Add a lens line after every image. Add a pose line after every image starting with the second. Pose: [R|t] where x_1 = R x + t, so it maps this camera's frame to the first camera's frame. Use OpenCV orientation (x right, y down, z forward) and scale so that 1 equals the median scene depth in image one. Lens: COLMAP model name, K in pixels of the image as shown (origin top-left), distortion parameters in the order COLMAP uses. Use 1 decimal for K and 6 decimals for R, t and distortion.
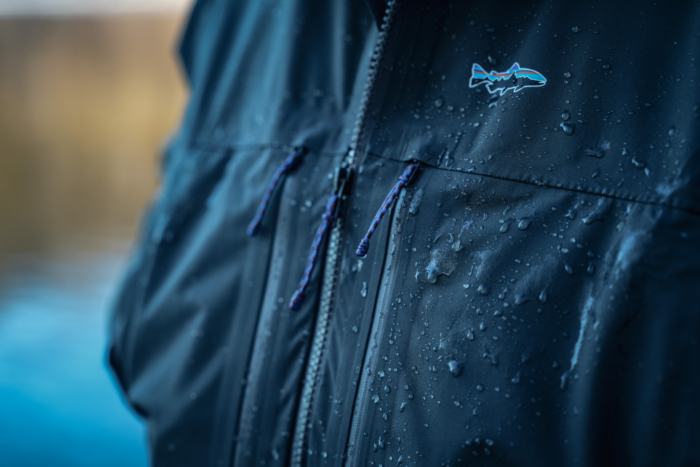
lens RADIAL K [[1270.5, 0, 351.2], [0, 1270.5, 231.2], [0, 0, 1]] dist [0.337405, 0.000000]
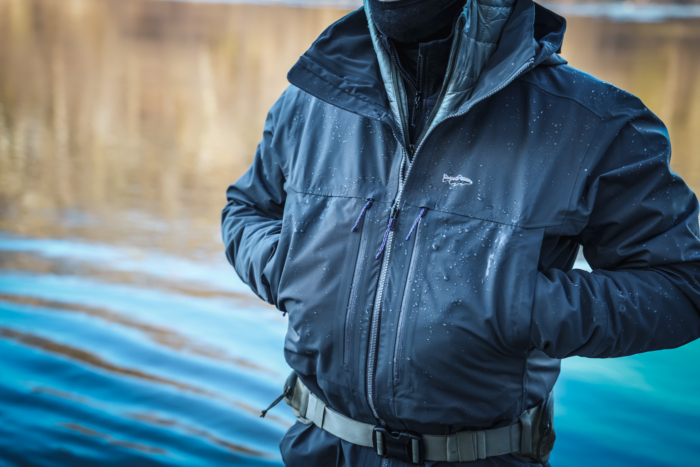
lens RADIAL K [[999.6, 0, 349.4], [0, 999.6, 234.5], [0, 0, 1]] dist [0.014504, 0.000000]
pose [[0.973040, 0.012825, 0.230280, -0.627830], [-0.016577, 0.999759, 0.014365, -0.023503], [-0.230040, -0.017795, 0.973018, -1.137499]]
